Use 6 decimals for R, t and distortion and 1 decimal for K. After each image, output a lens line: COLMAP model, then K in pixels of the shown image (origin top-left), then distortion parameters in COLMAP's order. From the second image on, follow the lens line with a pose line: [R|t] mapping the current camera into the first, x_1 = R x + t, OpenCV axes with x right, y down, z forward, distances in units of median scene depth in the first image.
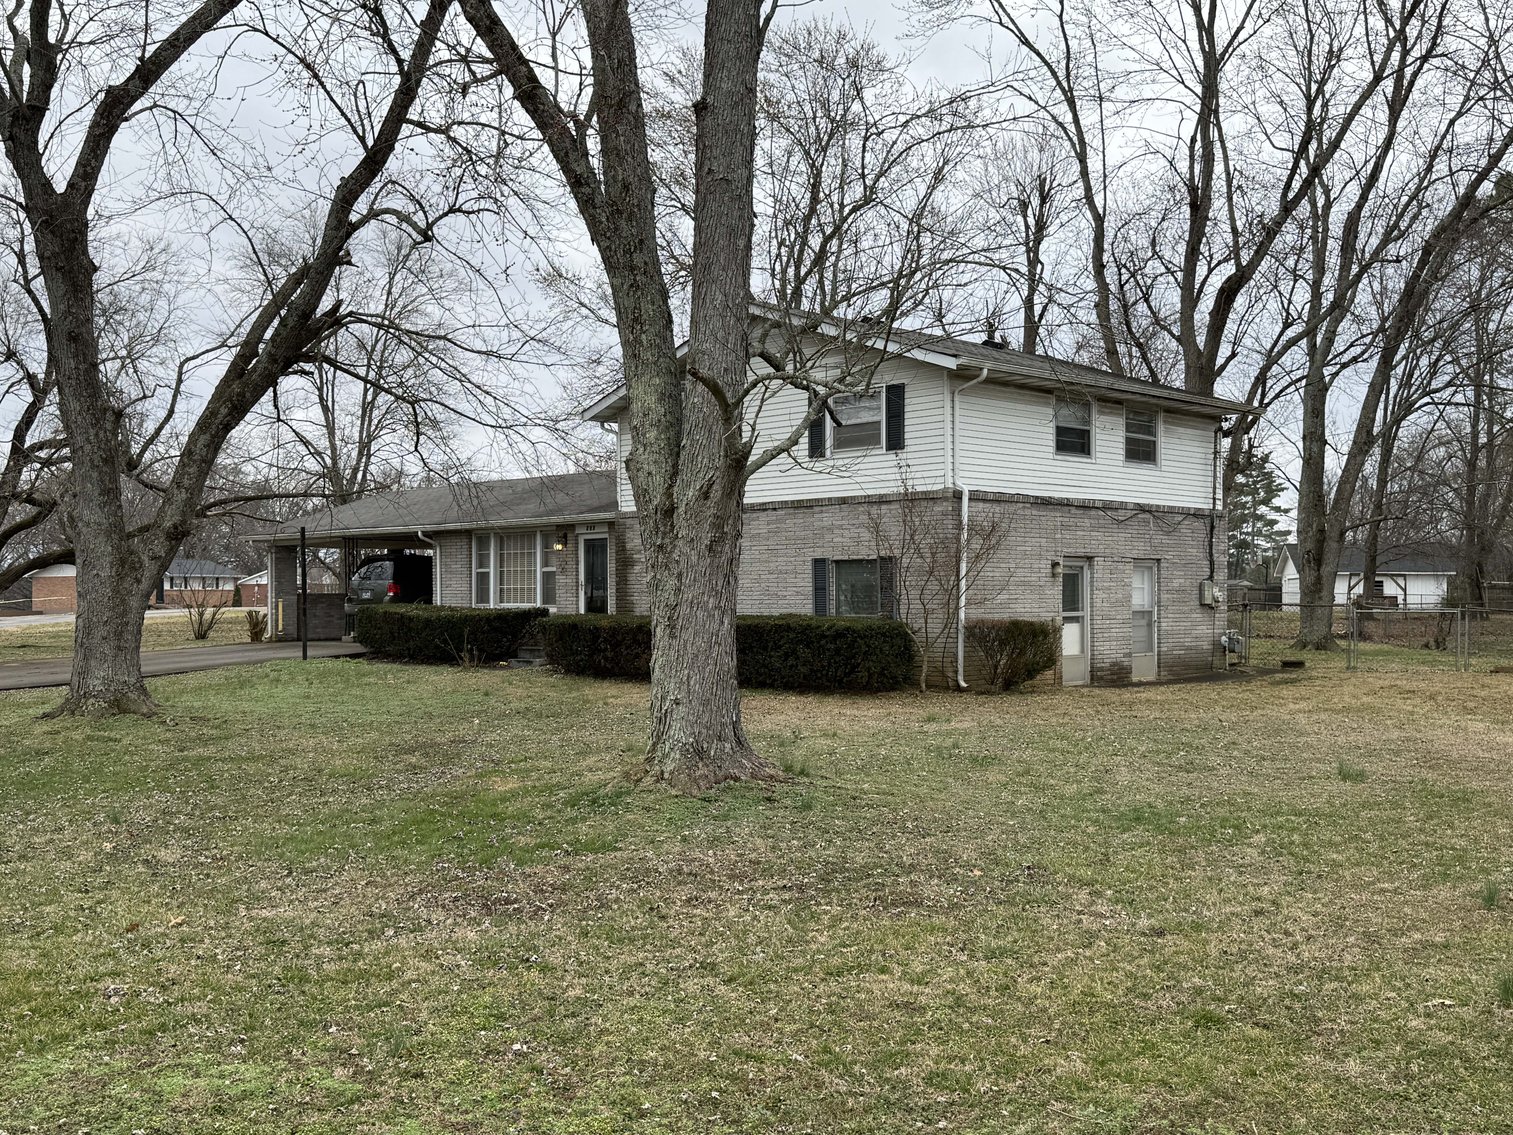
lens RADIAL K [[1385.7, 0, 753.9], [0, 1385.7, 579.1], [0, 0, 1]] dist [0.093922, 0.000000]
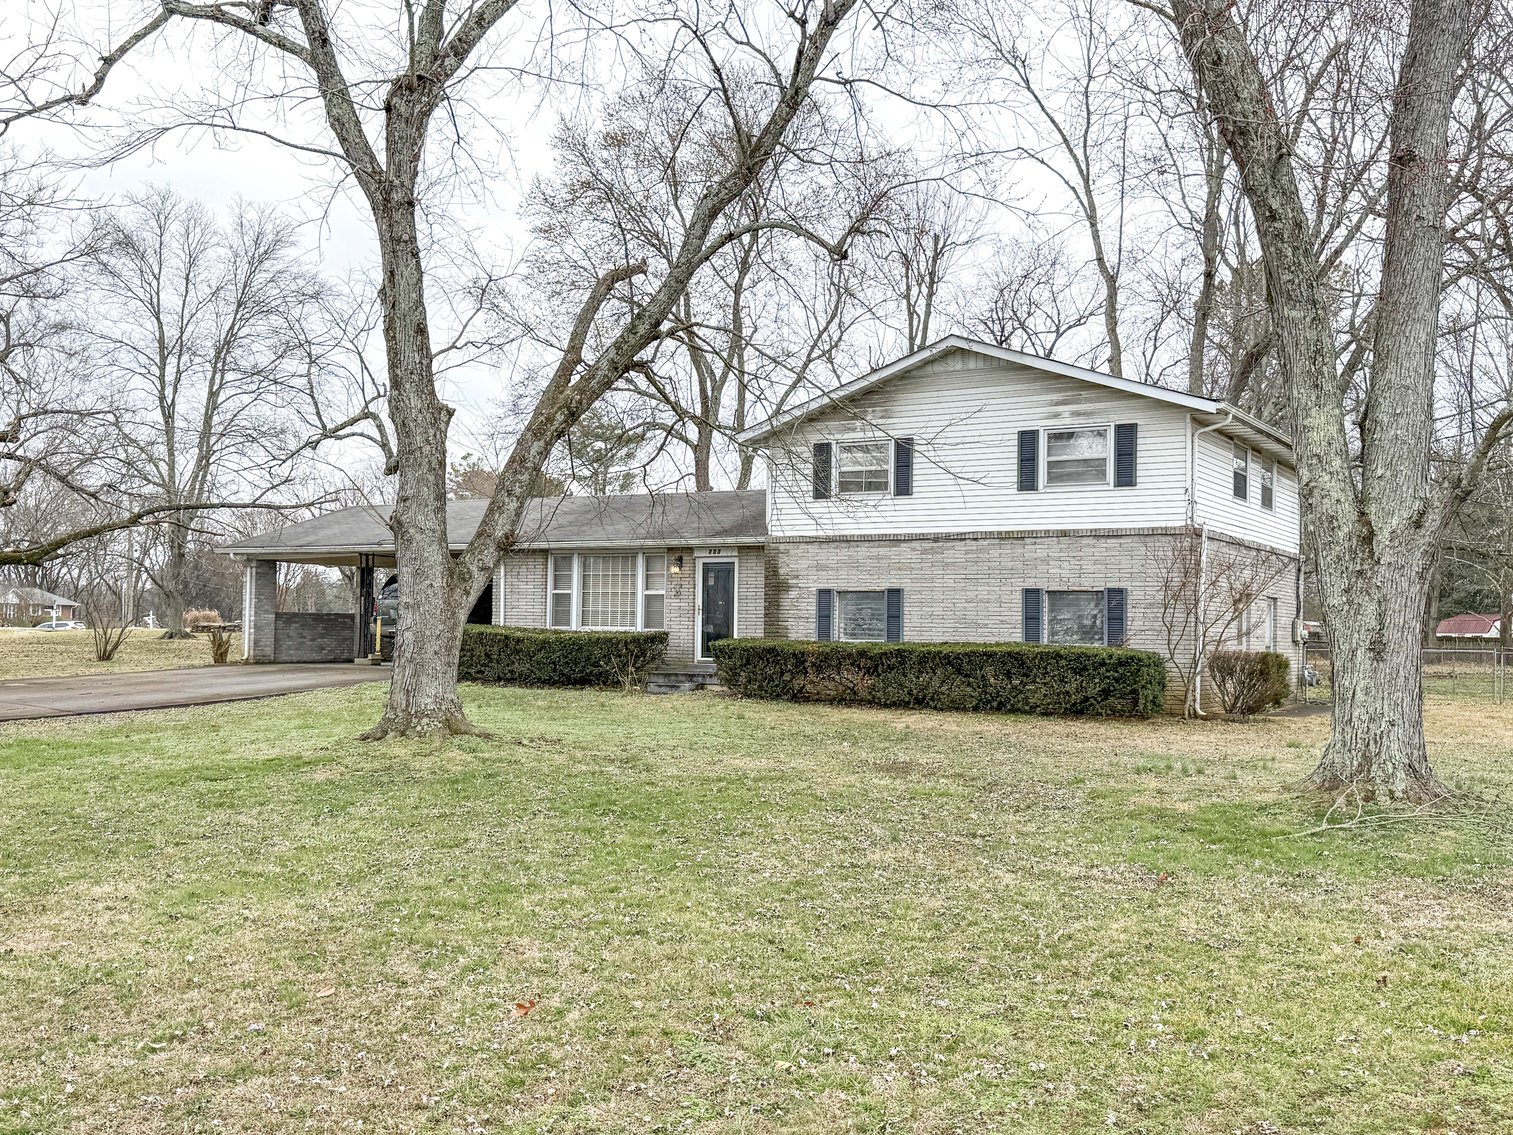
lens RADIAL K [[1385.7, 0, 751.2], [0, 1385.7, 572.8], [0, 0, 1]] dist [0.093922, 0.000000]
pose [[0.970991, 0.030116, 0.237211, -0.403128], [-0.023205, 0.999222, -0.031875, 0.011190], [-0.237986, 0.025445, 0.970935, 0.048284]]
